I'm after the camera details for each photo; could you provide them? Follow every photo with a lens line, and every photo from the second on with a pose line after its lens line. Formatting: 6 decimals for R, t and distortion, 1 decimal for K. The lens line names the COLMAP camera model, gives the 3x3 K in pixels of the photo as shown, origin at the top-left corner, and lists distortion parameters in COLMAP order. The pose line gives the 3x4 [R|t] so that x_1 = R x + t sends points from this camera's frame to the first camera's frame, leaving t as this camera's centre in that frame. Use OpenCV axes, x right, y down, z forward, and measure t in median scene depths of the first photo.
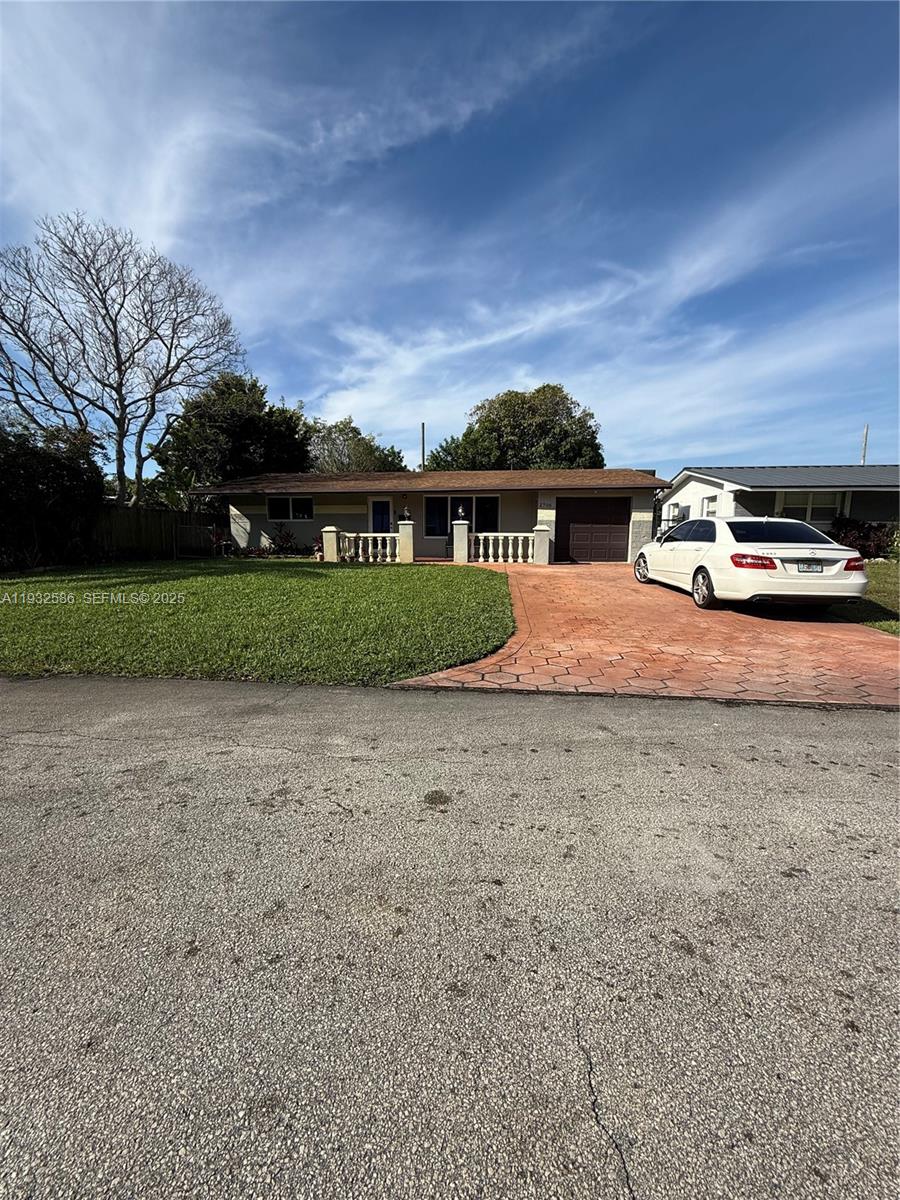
lens RADIAL K [[475.9, 0, 445.3], [0, 475.9, 592.2], [0, 0, 1]] dist [0.001561, 0.000070]
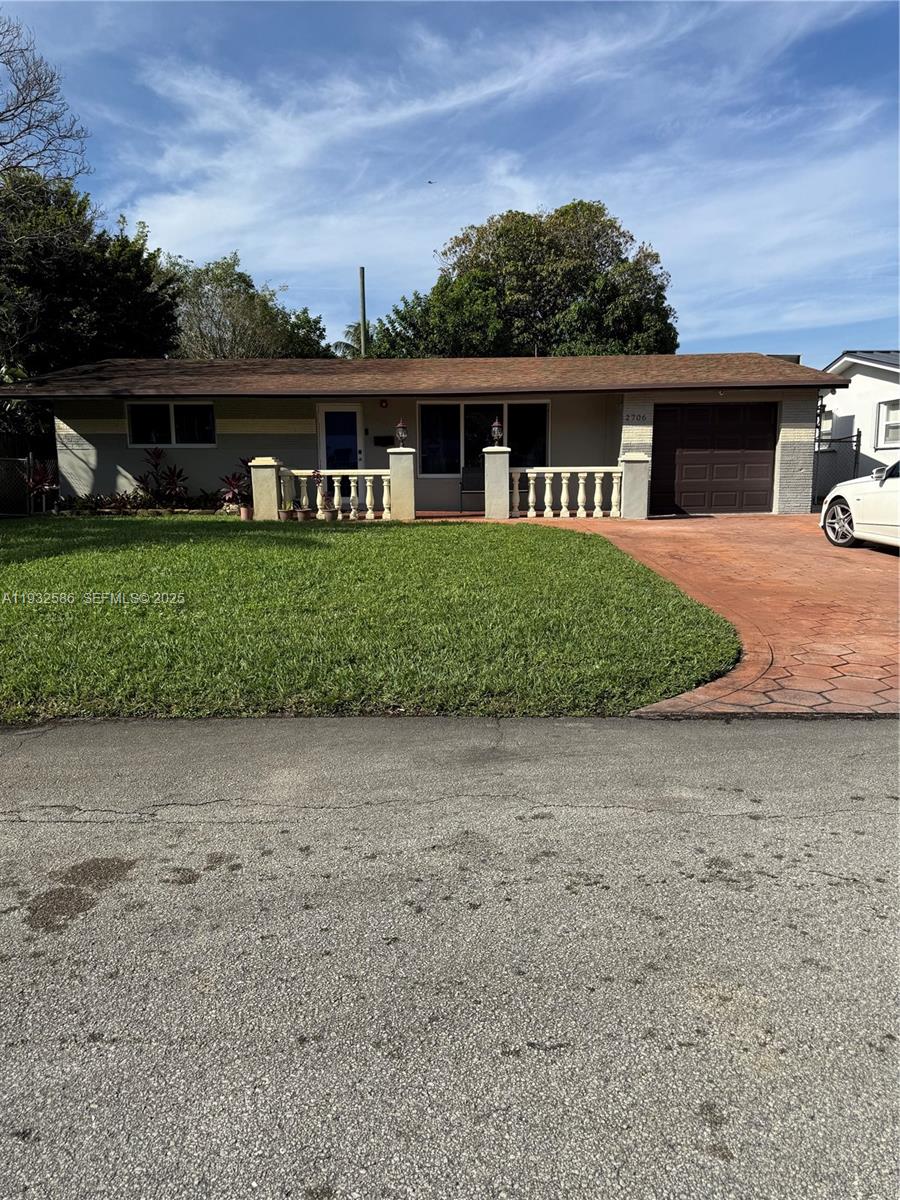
lens RADIAL K [[836.6, 0, 456.6], [0, 836.6, 593.5], [0, 0, 1]] dist [0.155316, -0.300744]
pose [[0.994877, -0.023667, 0.098284, -0.119717], [0.021153, 0.999424, 0.026543, 0.000948], [-0.098856, -0.024328, 0.994804, -0.019511]]
